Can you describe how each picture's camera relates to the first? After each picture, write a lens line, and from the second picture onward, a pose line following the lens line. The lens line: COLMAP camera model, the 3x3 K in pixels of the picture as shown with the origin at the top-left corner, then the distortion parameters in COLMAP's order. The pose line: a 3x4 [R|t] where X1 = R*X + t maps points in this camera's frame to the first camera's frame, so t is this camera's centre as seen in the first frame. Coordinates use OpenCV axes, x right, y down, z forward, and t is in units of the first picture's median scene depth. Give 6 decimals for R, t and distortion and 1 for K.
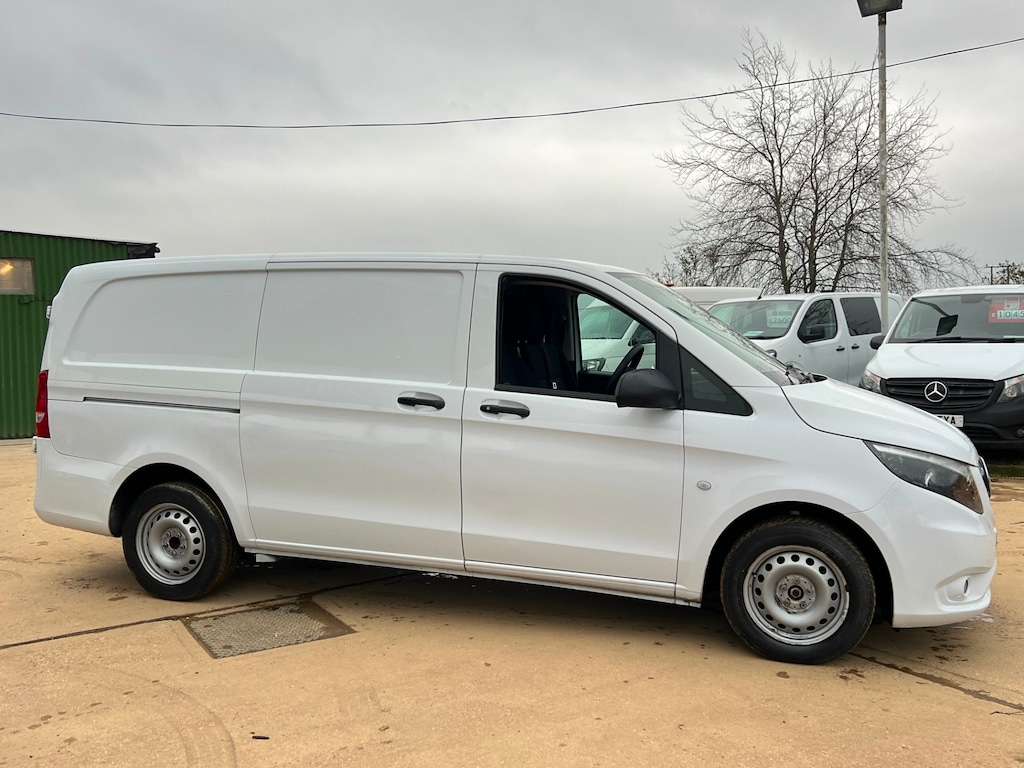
lens RADIAL K [[944.0, 0, 516.0], [0, 944.0, 378.0], [0, 0, 1]] dist [0.069166, -0.099090]
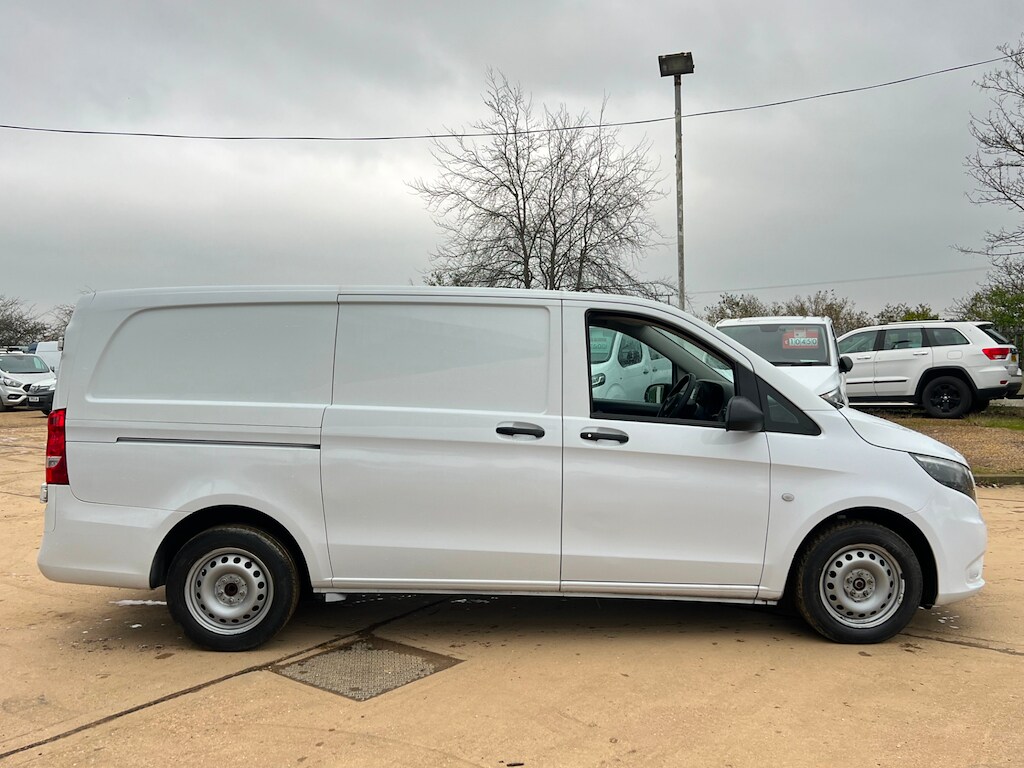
lens RADIAL K [[944.4, 0, 516.6], [0, 944.4, 383.5], [0, 0, 1]] dist [0.065129, -0.087835]
pose [[0.943593, -0.013648, 0.330826, -0.442945], [0.019152, 0.999727, -0.013385, -0.013450], [-0.330553, 0.018966, 0.943597, 0.020045]]
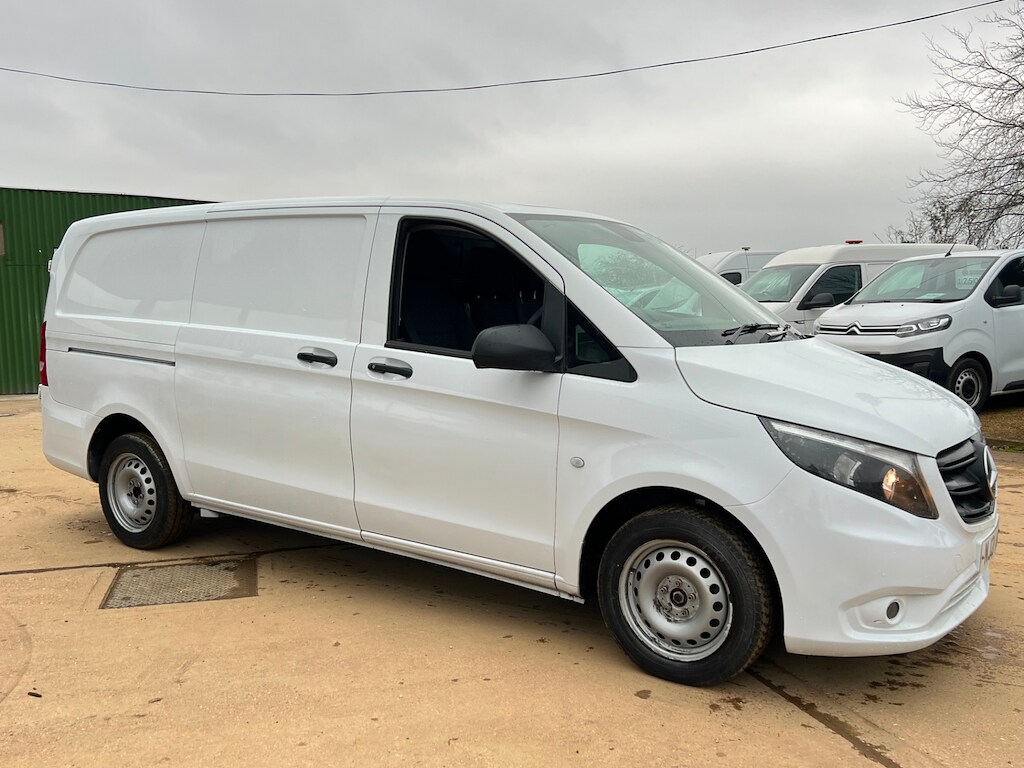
lens RADIAL K [[940.6, 0, 512.0], [0, 940.6, 384.0], [0, 0, 1]] dist [0.069279, -0.083448]
pose [[0.958106, 0.029692, -0.284870, 0.345024], [-0.018213, 0.998915, 0.042862, 0.007329], [0.285834, -0.035878, 0.957607, 0.161151]]
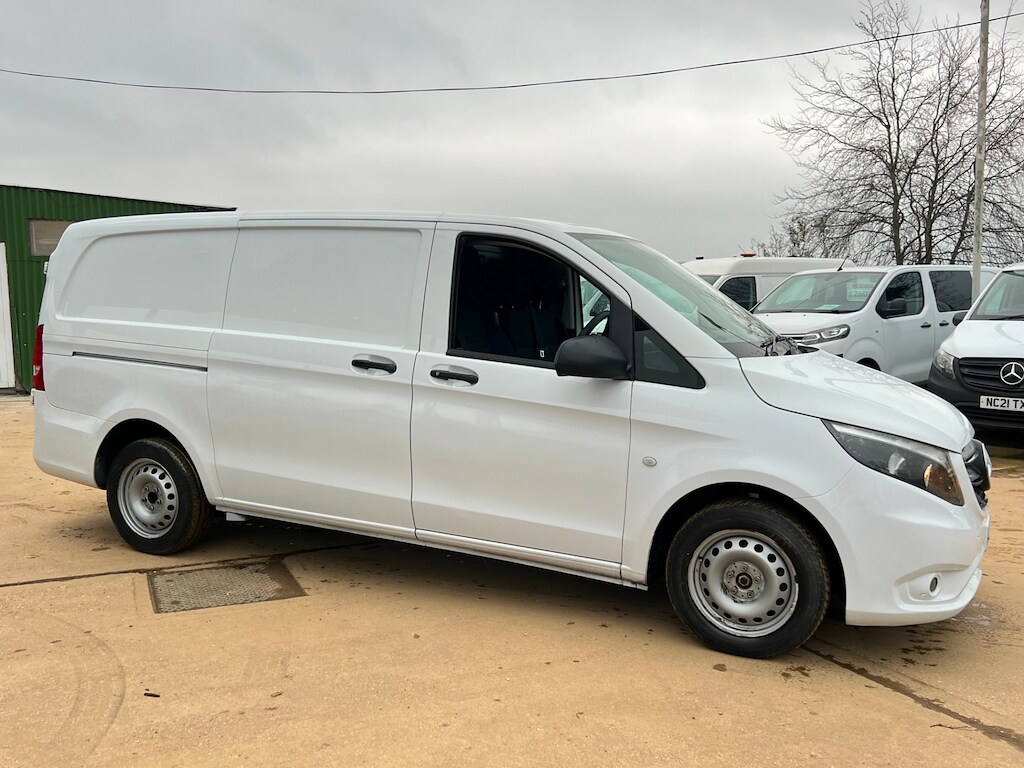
lens RADIAL K [[944.0, 0, 516.0], [0, 944.0, 378.0], [0, 0, 1]] dist [0.069166, -0.099090]
pose [[0.991406, 0.029557, -0.127441, 0.166919], [-0.025716, 0.999167, 0.031680, 0.004017], [0.128271, -0.028130, 0.991340, 0.052337]]
